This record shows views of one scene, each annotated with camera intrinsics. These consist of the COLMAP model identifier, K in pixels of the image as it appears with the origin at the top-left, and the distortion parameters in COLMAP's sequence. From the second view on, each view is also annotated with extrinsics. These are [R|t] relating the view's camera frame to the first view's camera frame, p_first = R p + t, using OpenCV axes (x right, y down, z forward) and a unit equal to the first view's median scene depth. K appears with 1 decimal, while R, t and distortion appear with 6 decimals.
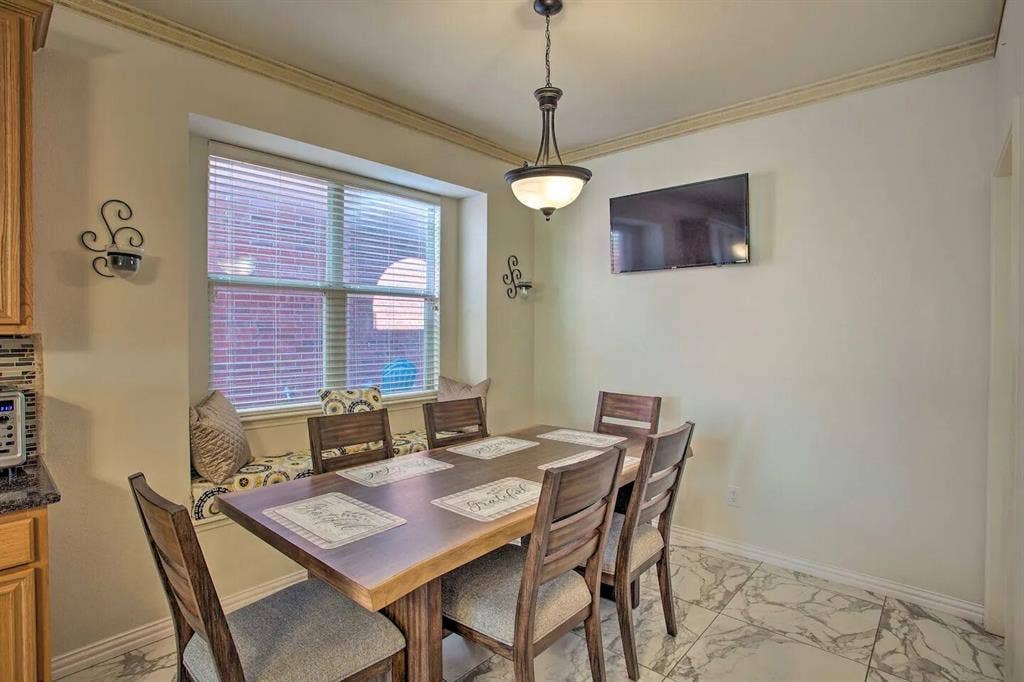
lens RADIAL K [[500.4, 0, 513.5], [0, 500.4, 339.9], [0, 0, 1]] dist [-0.009748, 0.000382]
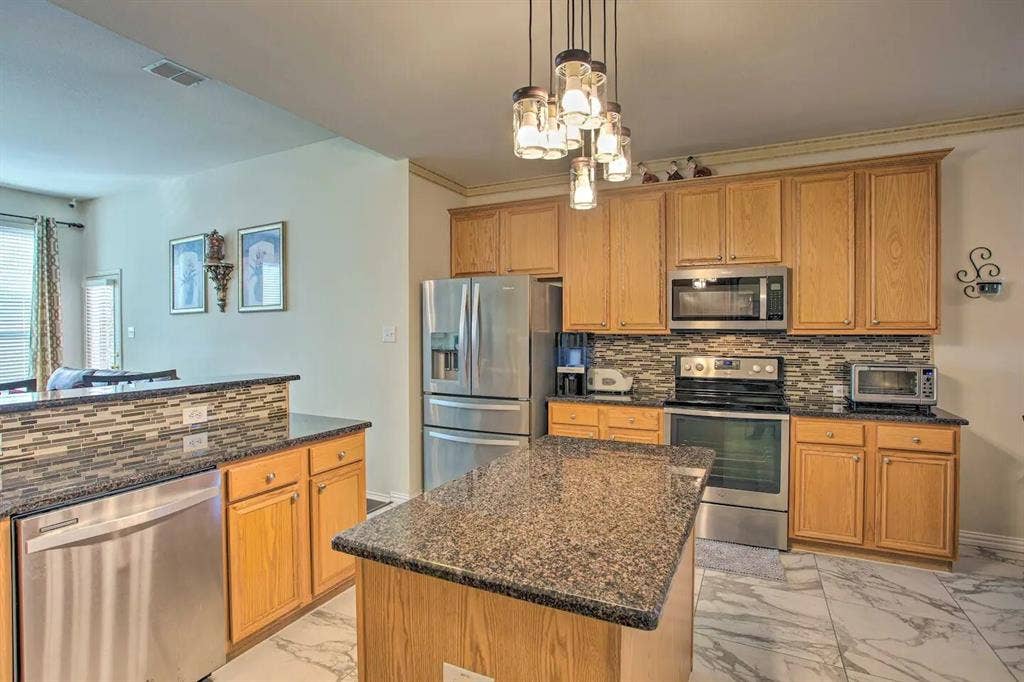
lens RADIAL K [[500.4, 0, 508.7], [0, 500.4, 333.7], [0, 0, 1]] dist [-0.009748, 0.000382]
pose [[0.273331, 0.009526, -0.961873, 0.286259], [-0.016761, 0.999846, 0.005139, 0.001232], [0.961774, 0.014717, 0.273449, -0.840413]]
